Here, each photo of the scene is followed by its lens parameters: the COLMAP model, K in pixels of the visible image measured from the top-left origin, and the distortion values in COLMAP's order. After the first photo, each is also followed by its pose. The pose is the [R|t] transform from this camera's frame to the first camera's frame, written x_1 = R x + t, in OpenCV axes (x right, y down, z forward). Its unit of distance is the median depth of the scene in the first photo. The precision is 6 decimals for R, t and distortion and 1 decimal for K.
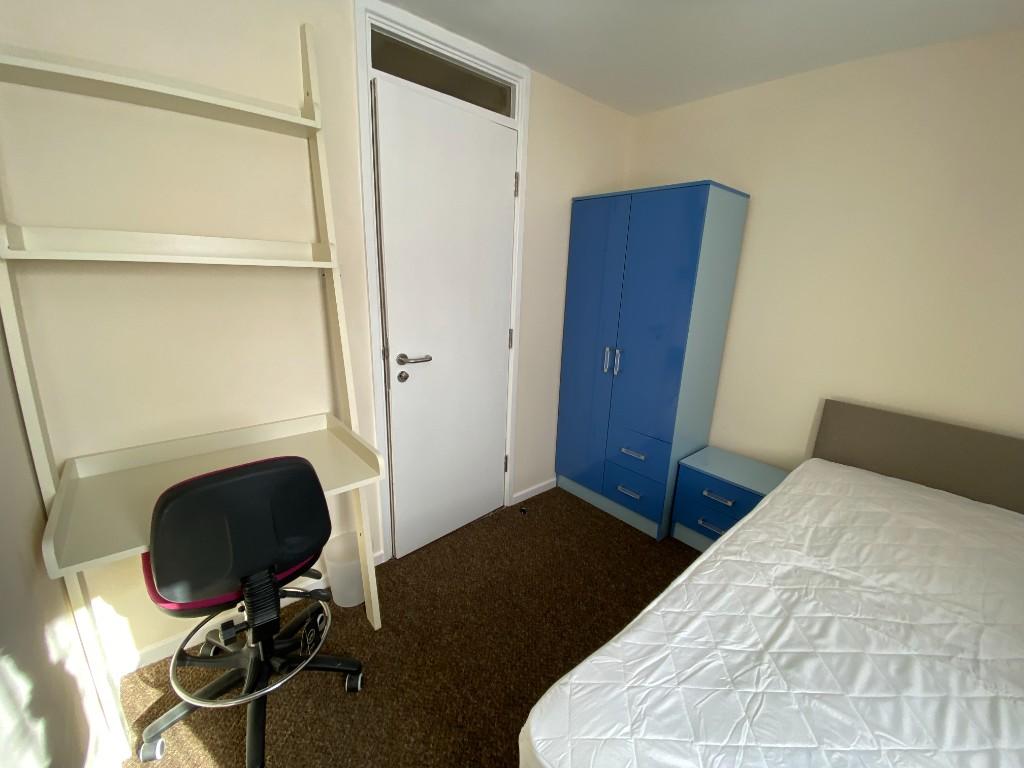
lens RADIAL K [[413.9, 0, 511.4], [0, 413.9, 374.7], [0, 0, 1]] dist [0.020691, -0.020115]
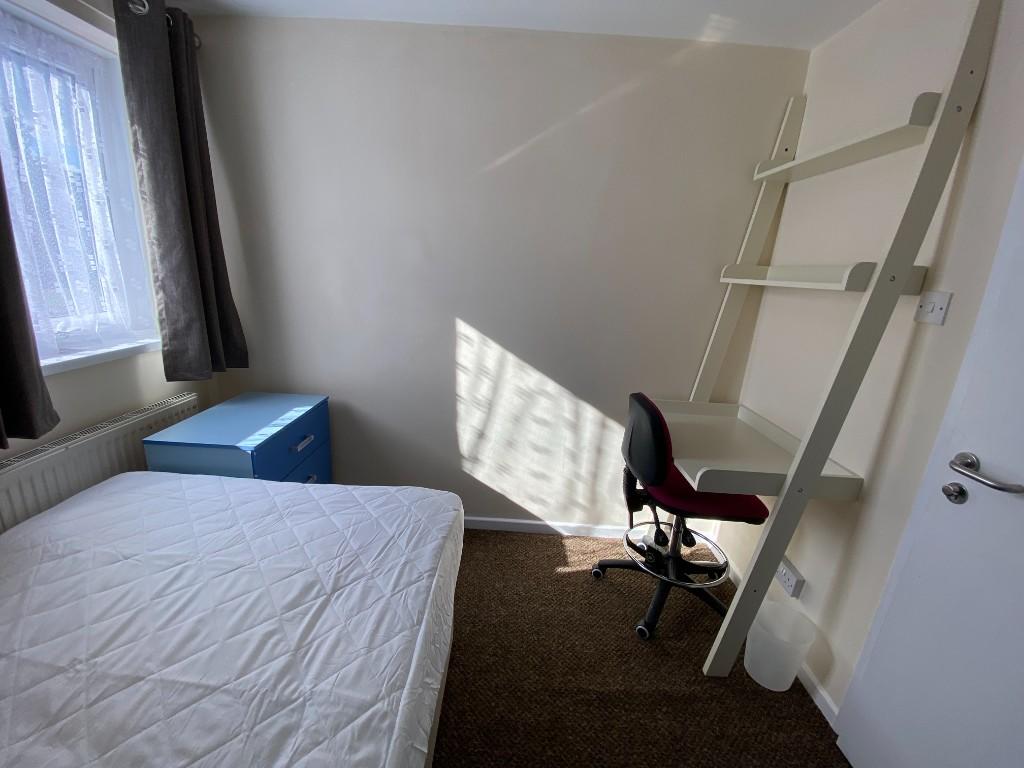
lens RADIAL K [[413.9, 0, 511.4], [0, 413.9, 374.7], [0, 0, 1]] dist [0.020691, -0.020115]
pose [[-0.665505, 0.105527, -0.738896, 0.701611], [-0.266433, 0.891150, 0.367241, -0.247530], [0.697221, 0.441267, -0.564948, 1.143455]]
